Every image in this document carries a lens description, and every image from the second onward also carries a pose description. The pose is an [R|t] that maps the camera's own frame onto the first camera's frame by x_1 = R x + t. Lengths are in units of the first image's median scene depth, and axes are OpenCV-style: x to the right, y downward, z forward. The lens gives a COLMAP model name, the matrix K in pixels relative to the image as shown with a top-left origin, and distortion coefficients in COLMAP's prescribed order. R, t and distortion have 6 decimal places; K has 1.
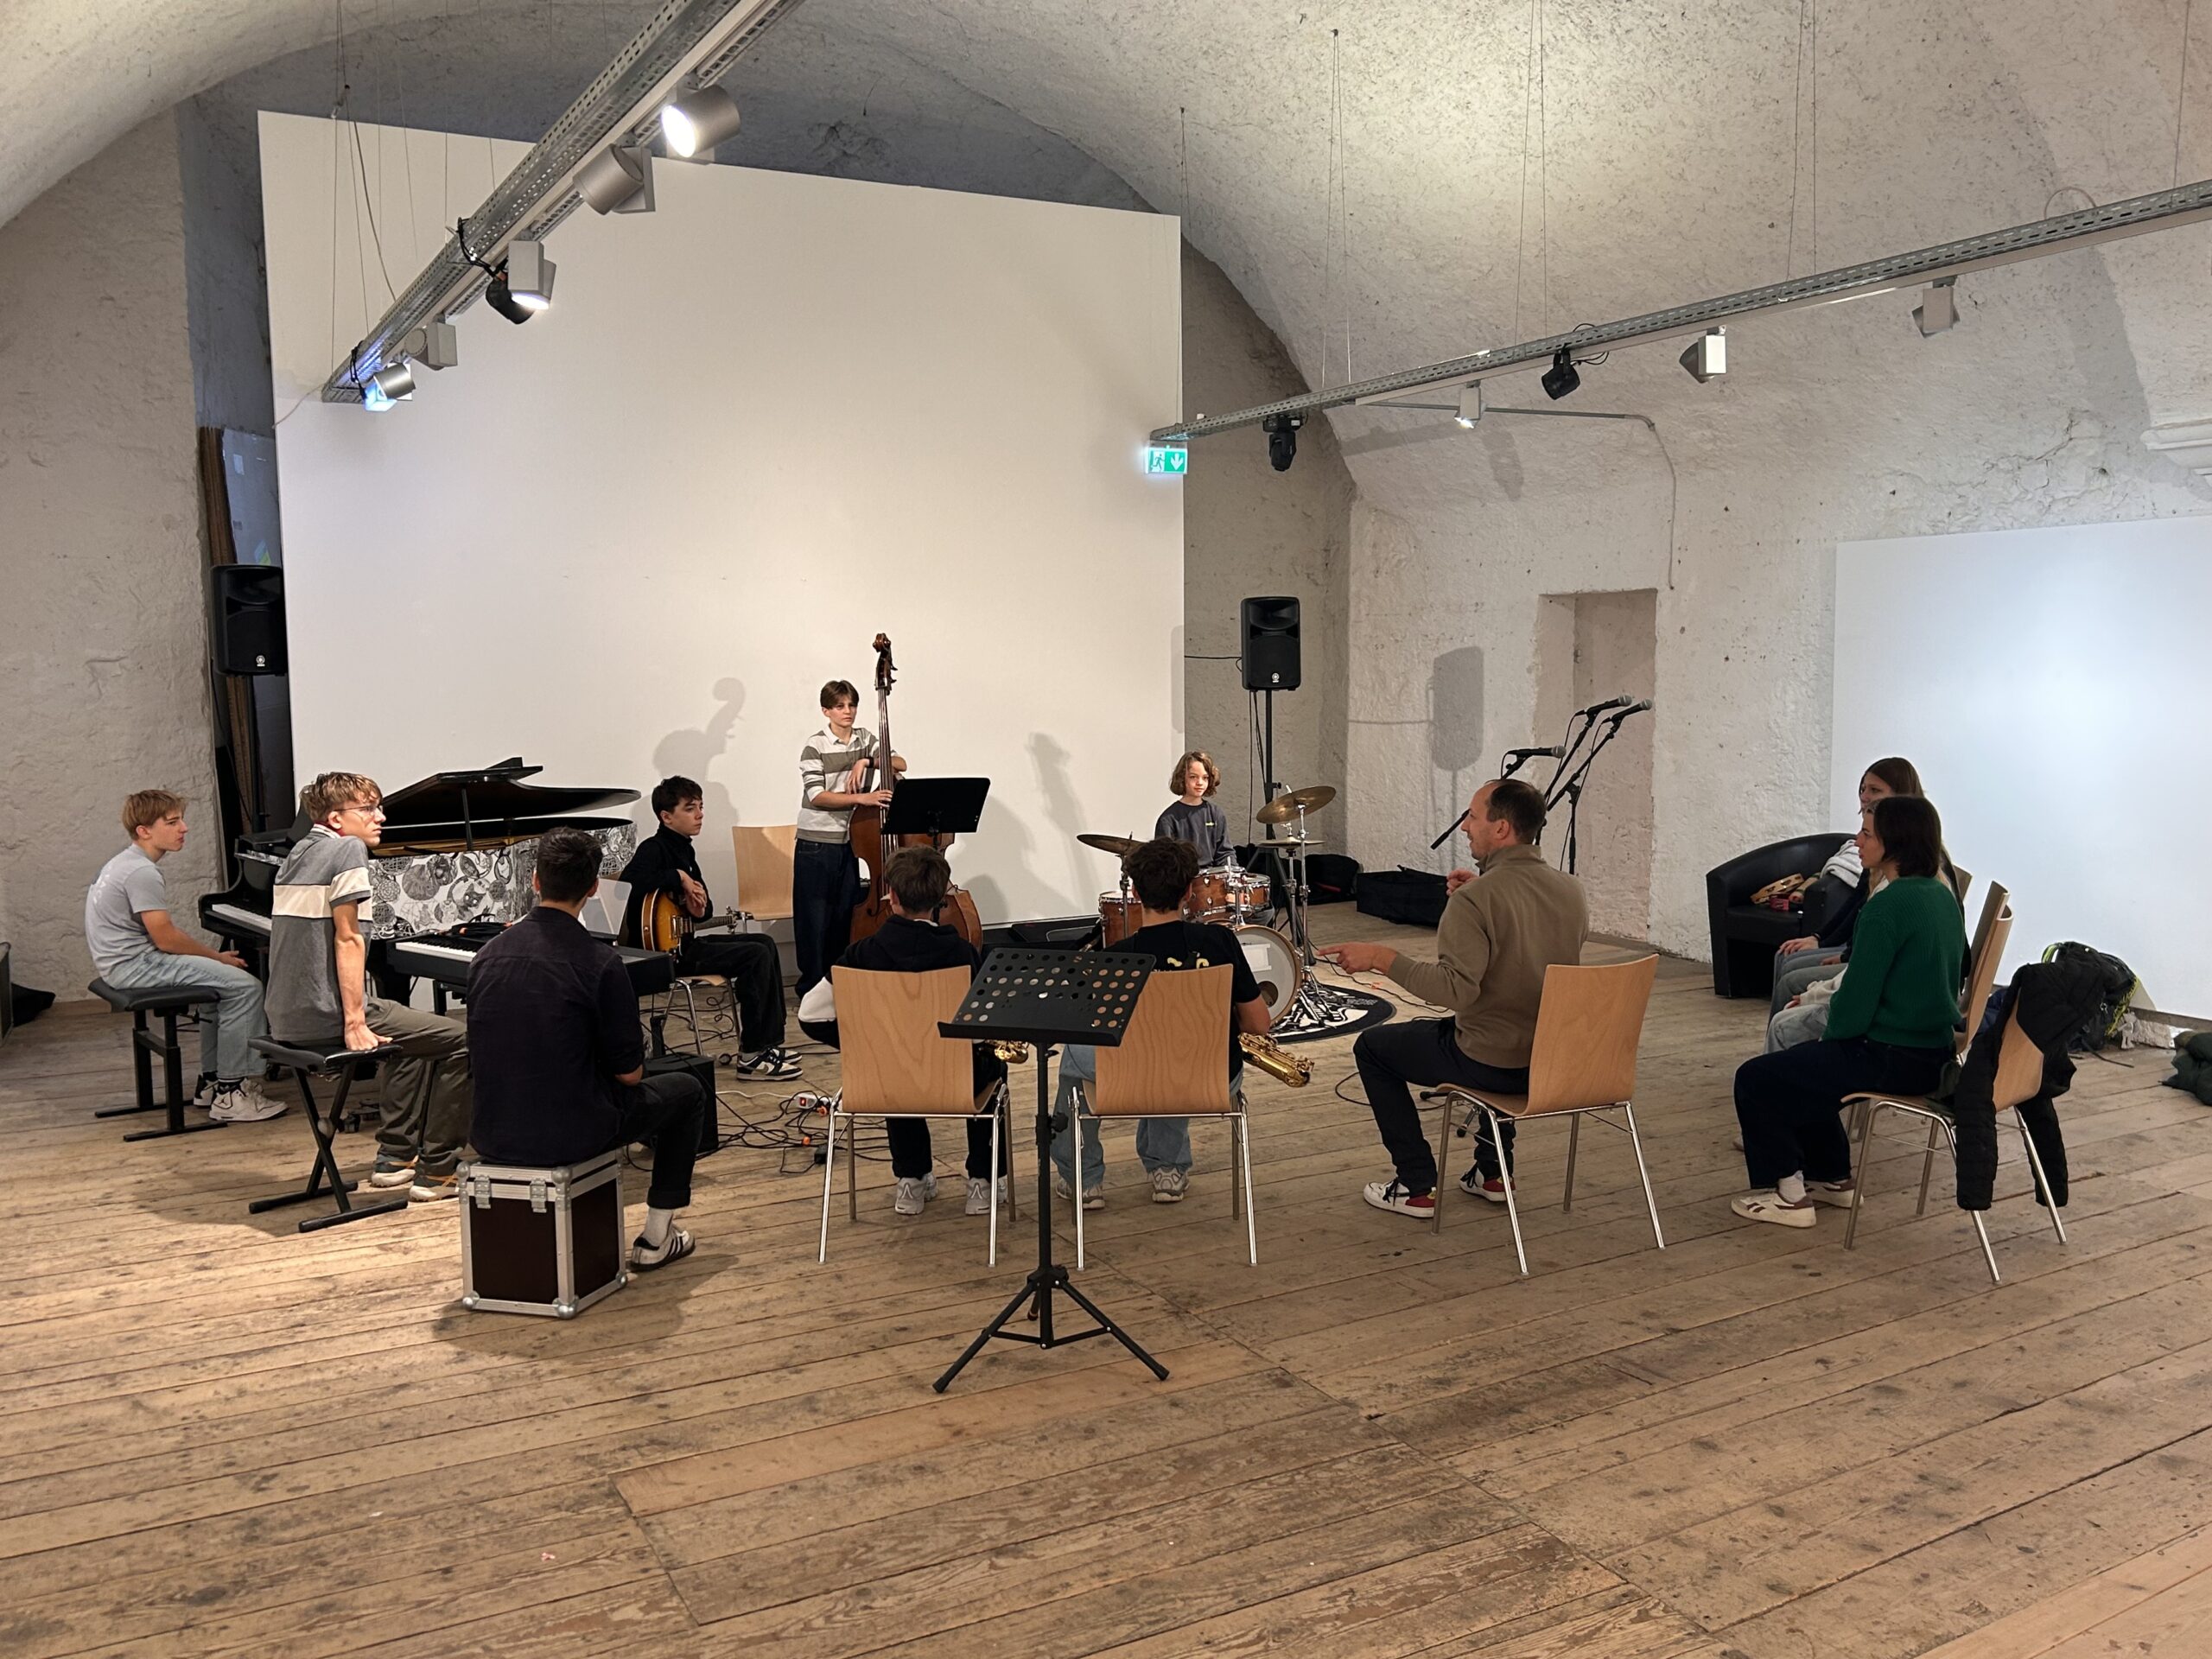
lens RADIAL K [[1853.4, 0, 1109.9], [0, 1853.4, 819.8], [0, 0, 1]] dist [-0.003214, -0.010514]
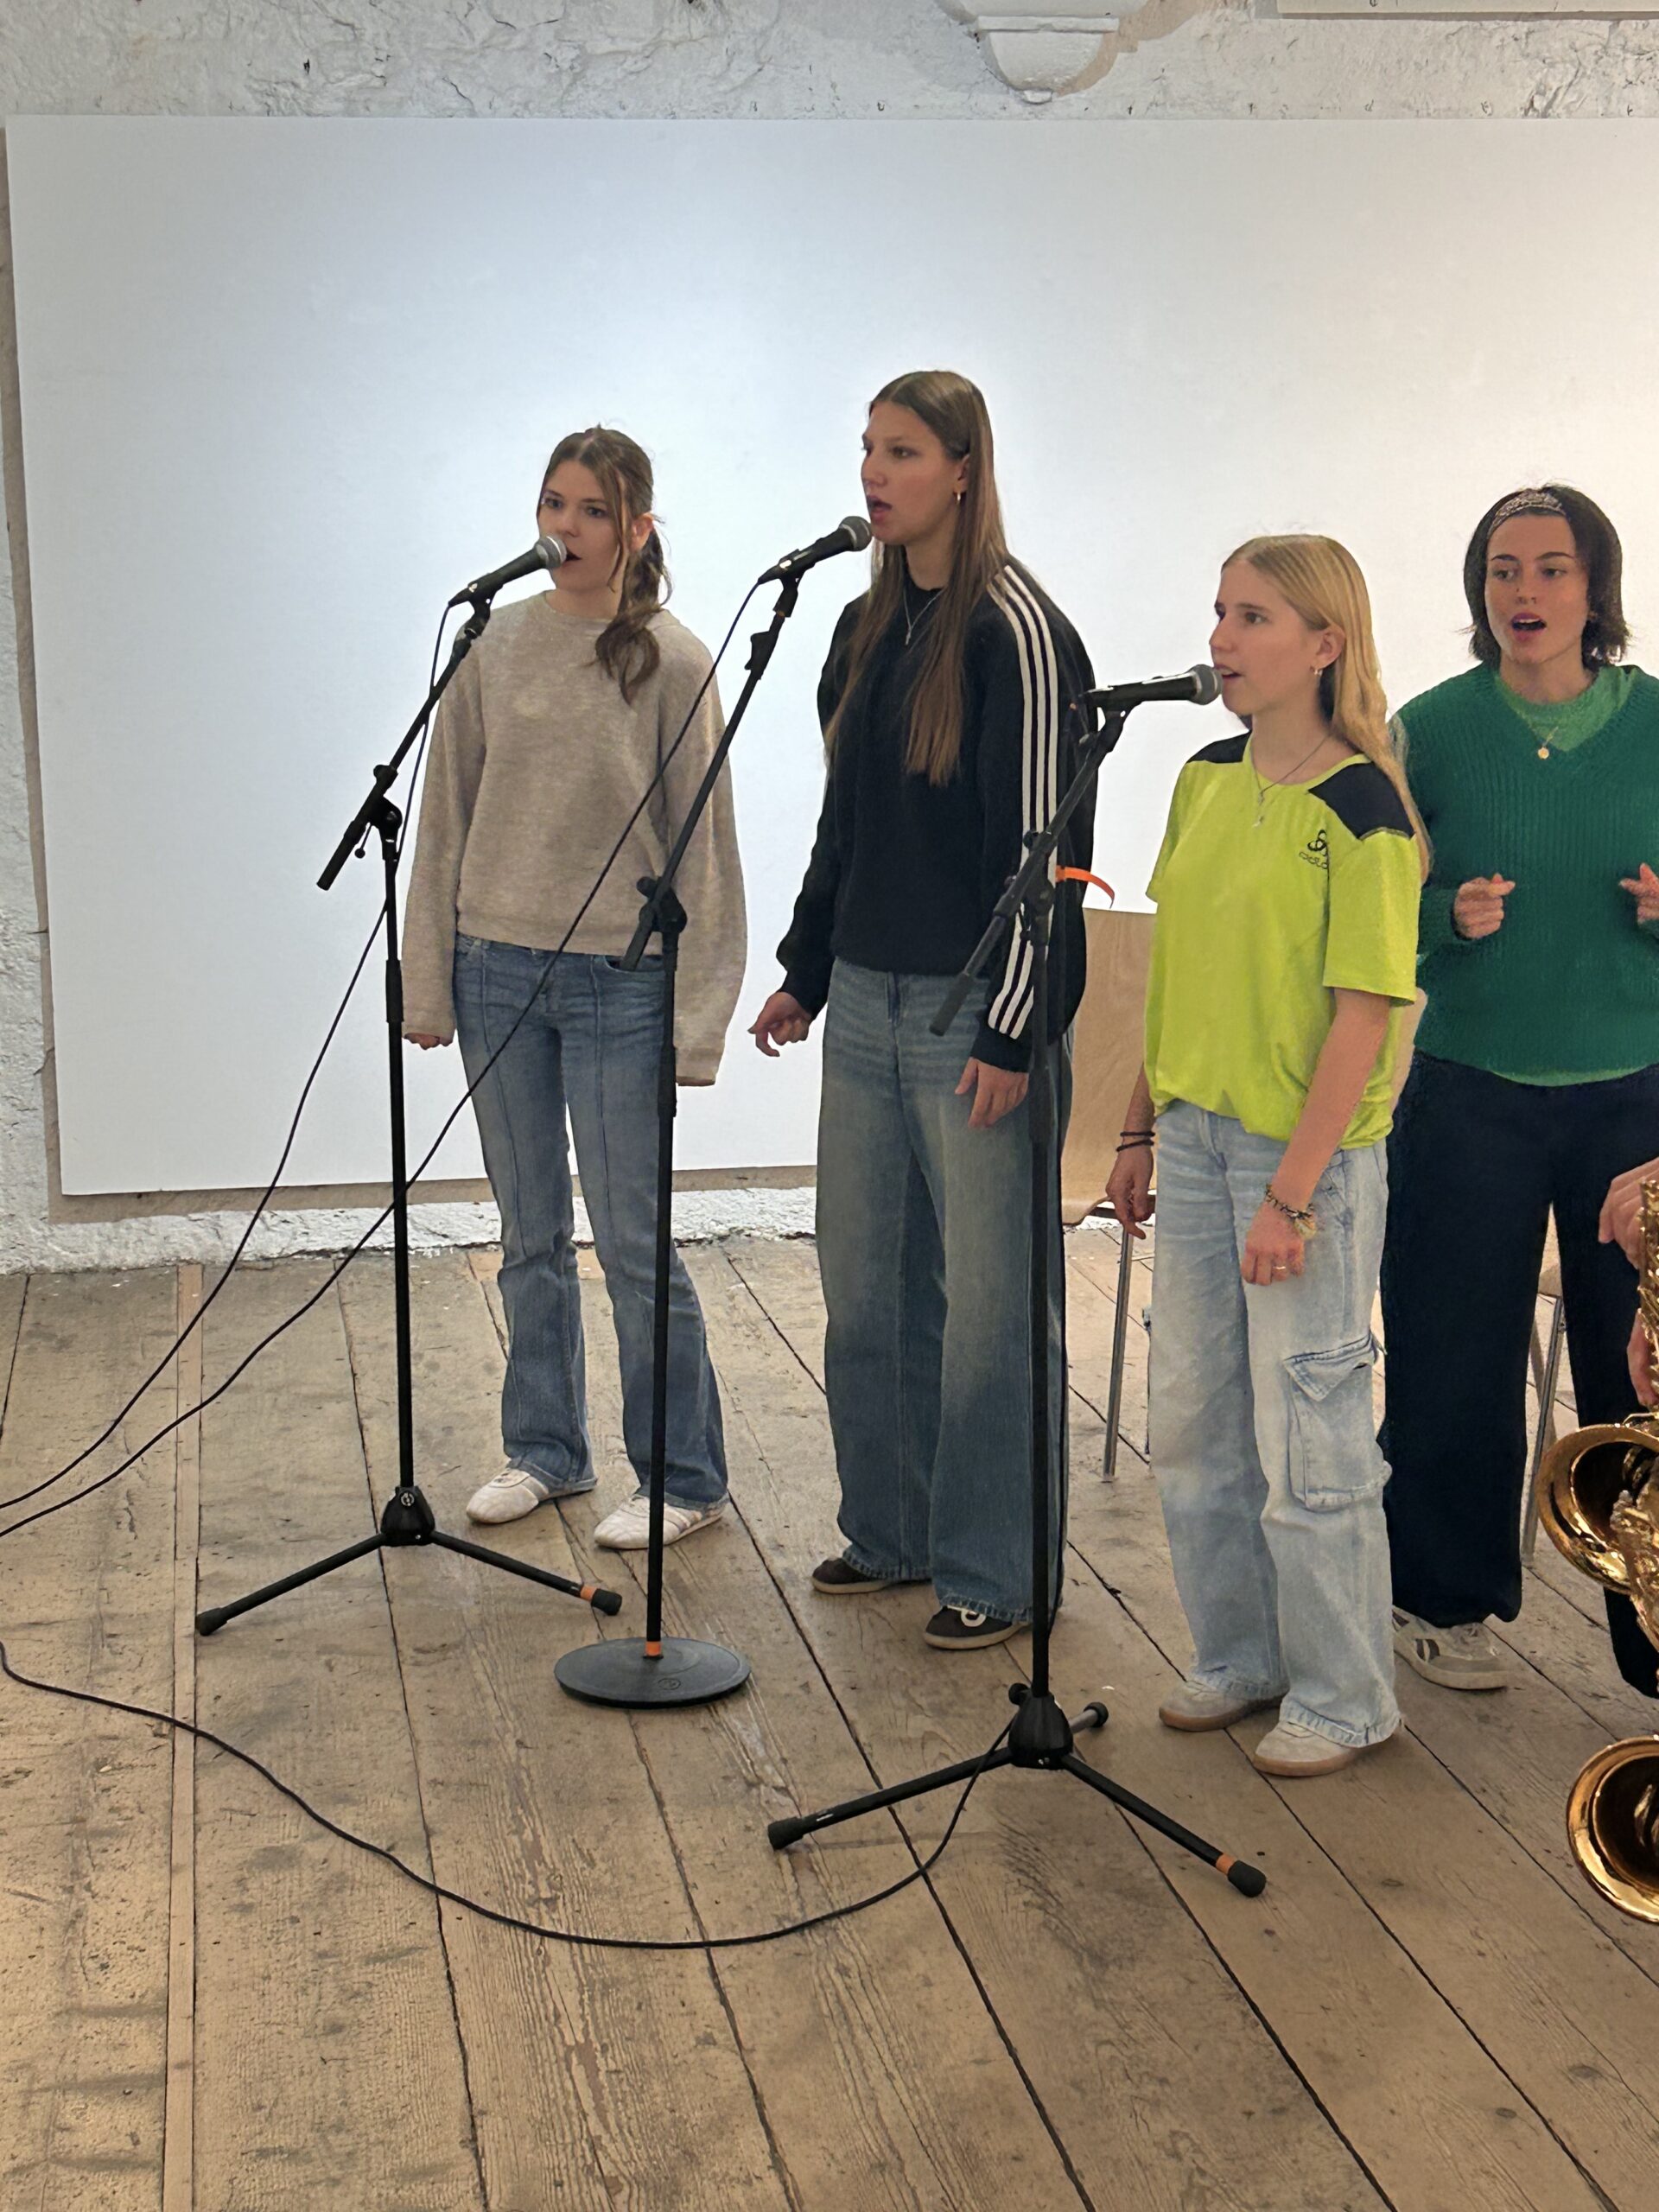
lens RADIAL K [[3698.3, 0, 829.2], [0, 3698.3, 1117.7], [0, 0, 1]] dist [0.068383, 0.000000]
pose [[0.338372, -0.162936, 0.926799, -0.273193], [0.084642, 0.986173, 0.142472, -0.040367], [-0.937198, 0.030237, 0.347484, 0.559999]]
